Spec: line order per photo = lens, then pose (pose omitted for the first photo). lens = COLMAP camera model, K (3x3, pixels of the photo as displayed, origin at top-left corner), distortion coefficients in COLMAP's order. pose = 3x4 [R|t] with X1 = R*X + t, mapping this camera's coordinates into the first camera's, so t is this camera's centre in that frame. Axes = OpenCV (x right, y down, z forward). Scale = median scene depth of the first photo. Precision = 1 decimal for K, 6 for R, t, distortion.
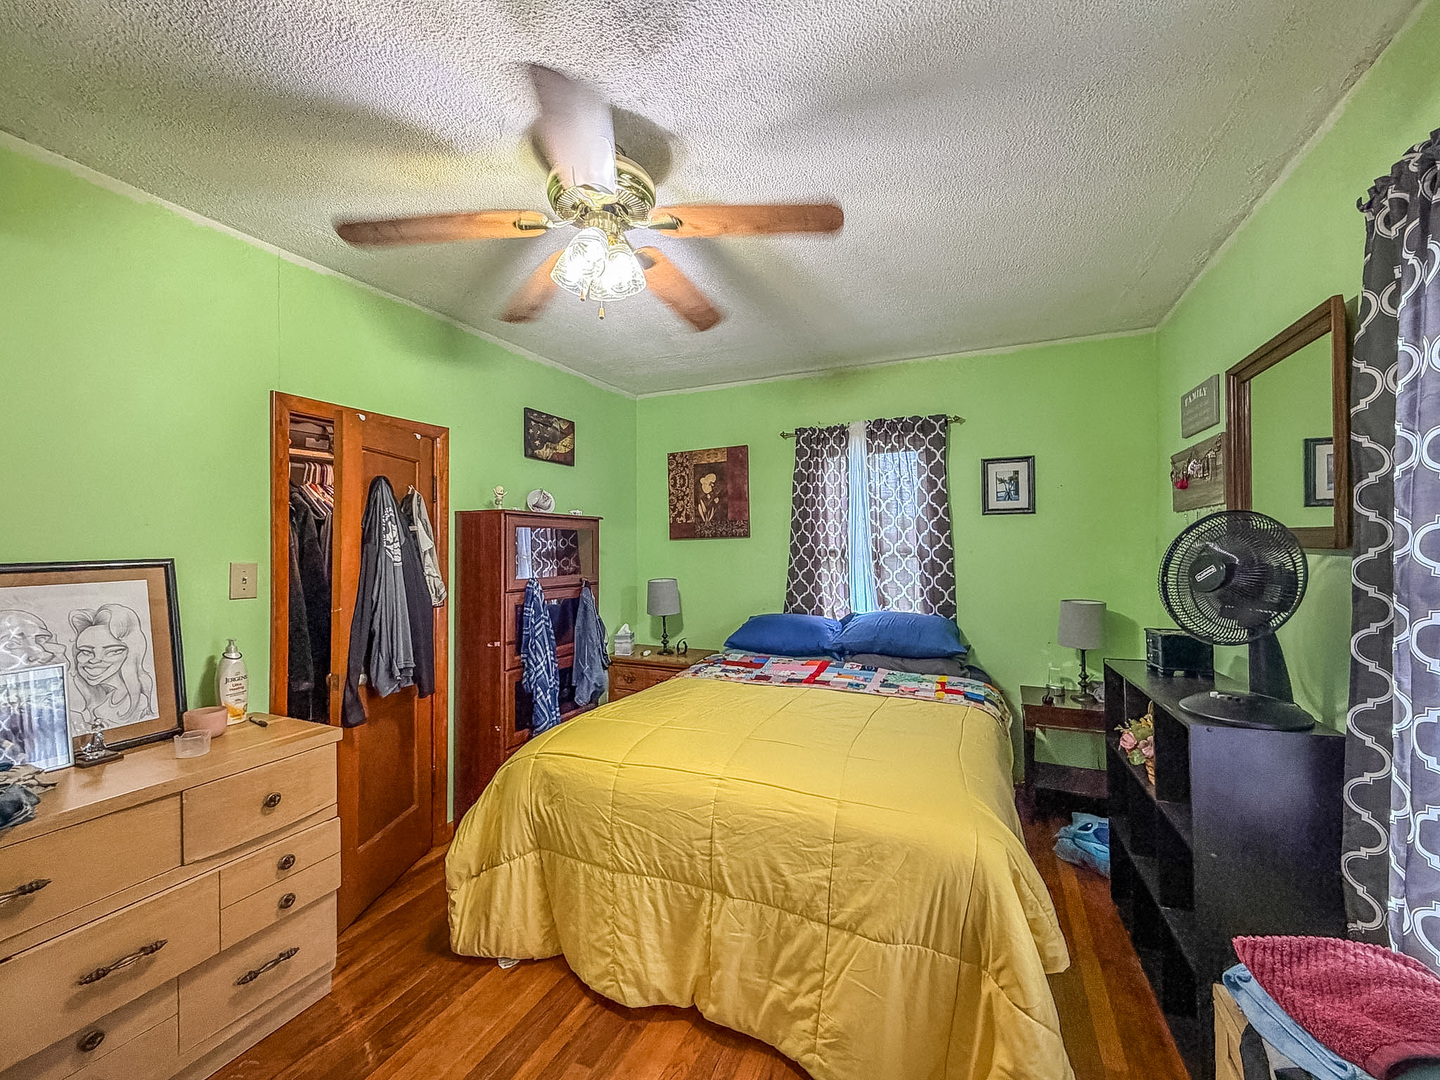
lens RADIAL K [[590.1, 0, 719.2], [0, 590.1, 555.0], [0, 0, 1]] dist [0.001779, 0.000127]
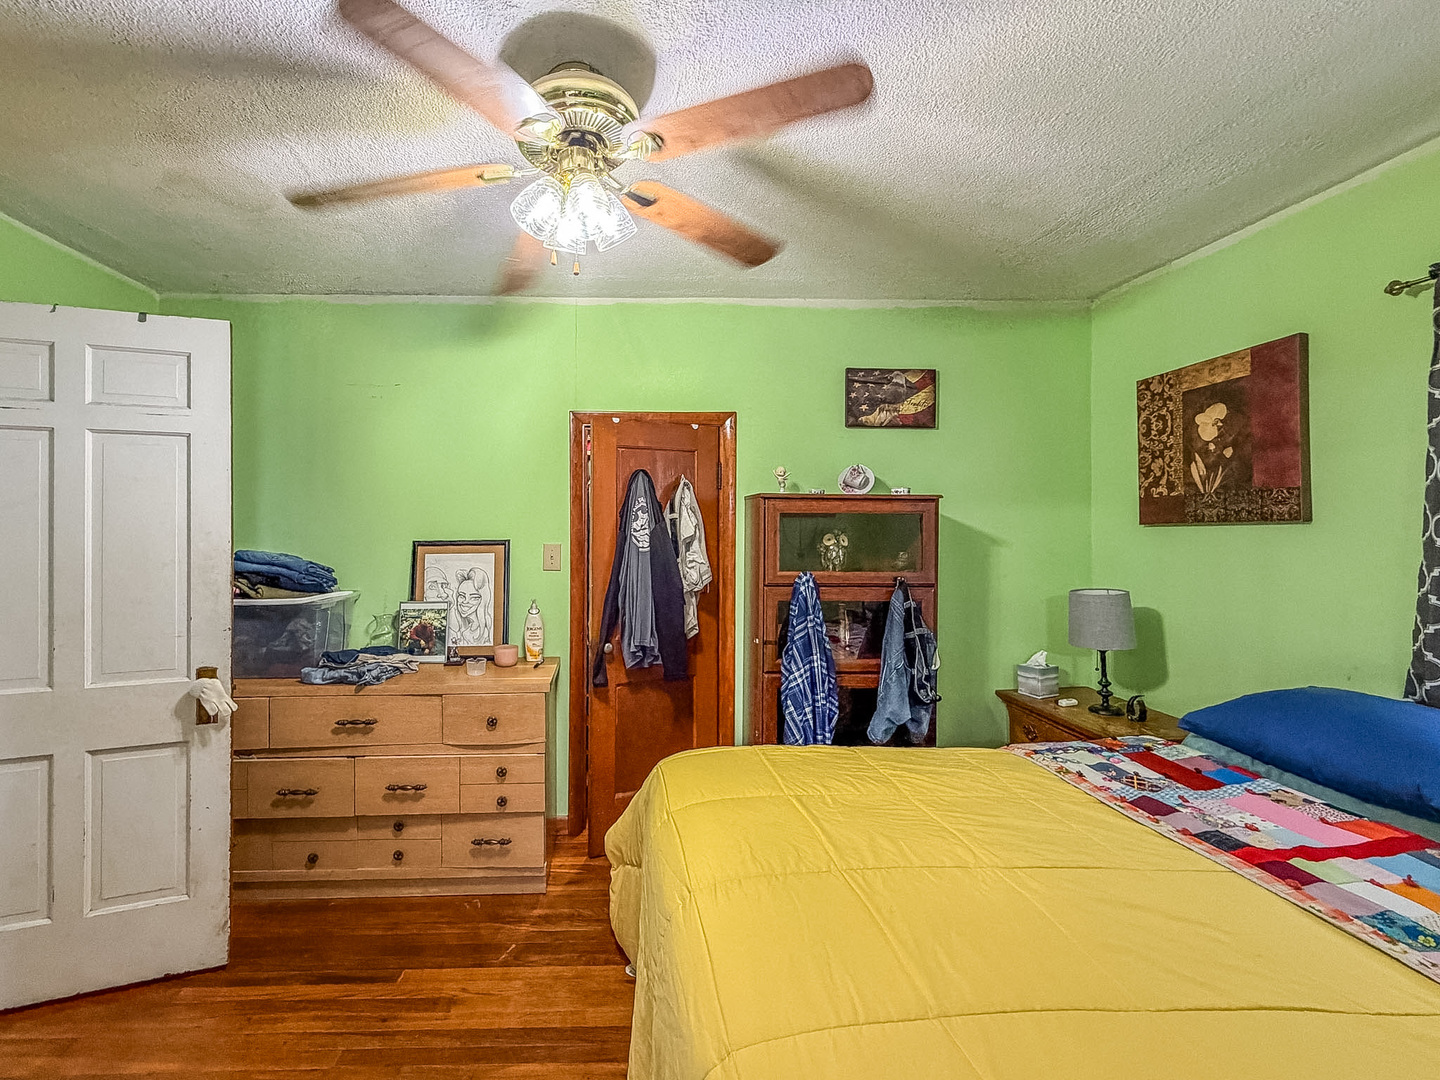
lens RADIAL K [[597.5, 0, 616.0], [0, 597.5, 534.6], [0, 0, 1]] dist [-0.000530, 0.000129]
pose [[0.434258, 0.022333, -0.900511, 0.342654], [-0.020057, 0.999684, 0.015121, -0.022396], [0.900565, 0.011495, 0.434569, 0.384423]]
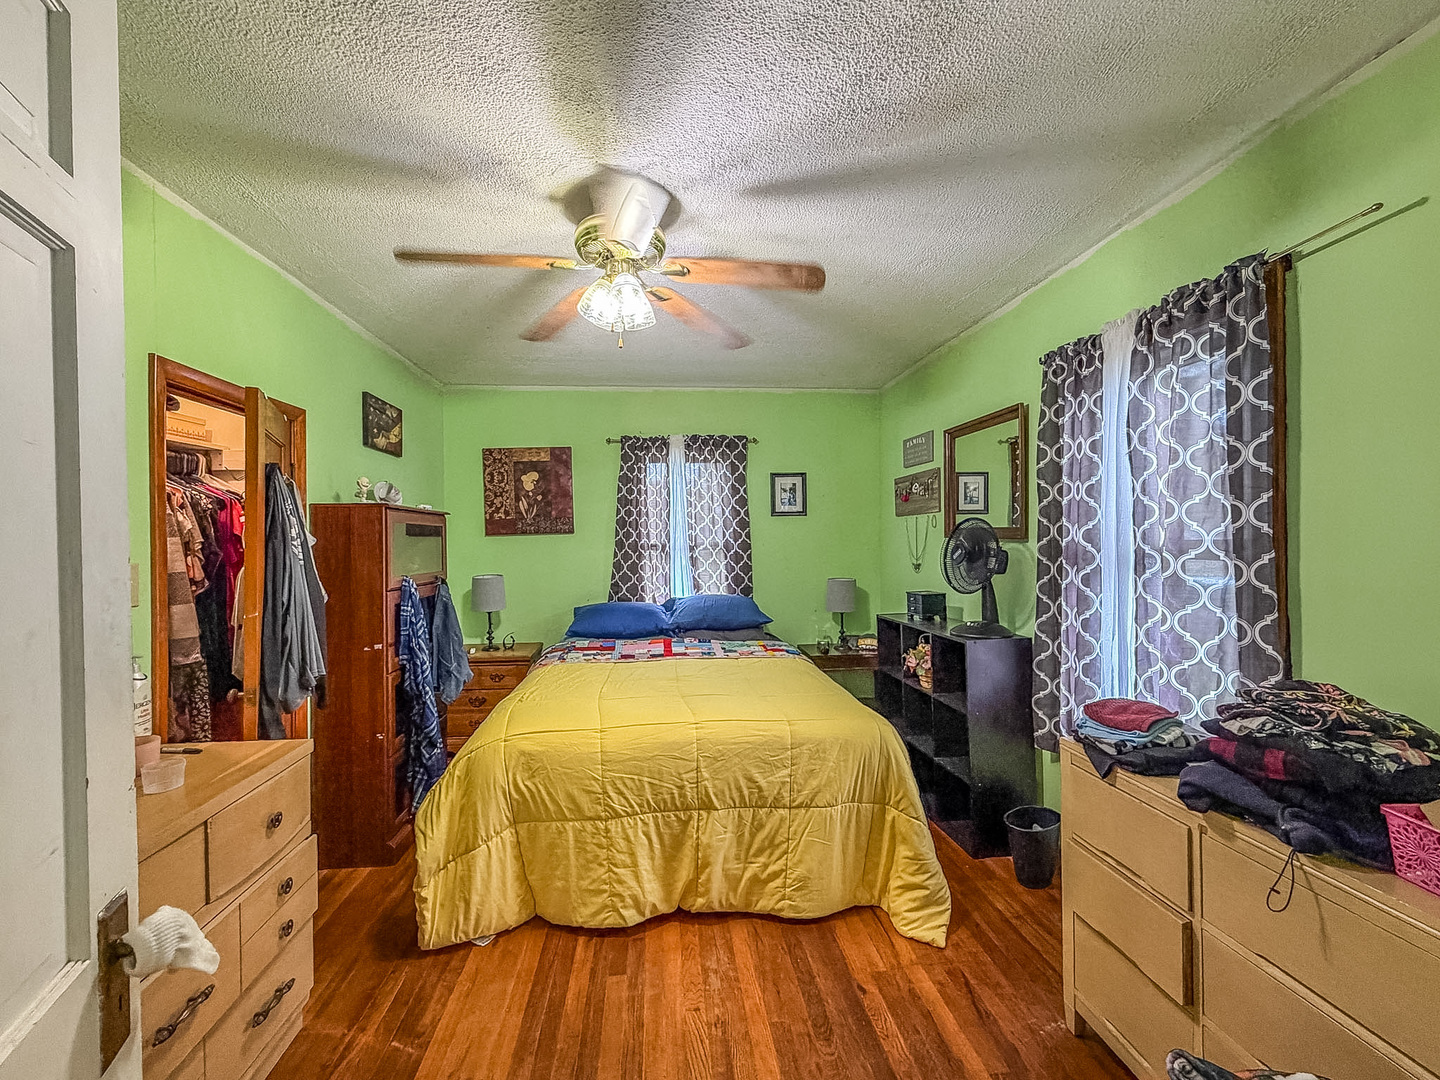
lens RADIAL K [[586.3, 0, 708.2], [0, 586.3, 559.1], [0, 0, 1]] dist [-0.000210, 0.000003]
pose [[0.872775, -0.021020, 0.487669, -0.355090], [0.015128, 0.999757, 0.016019, 0.004558], [-0.487888, -0.006604, 0.872881, -0.065357]]
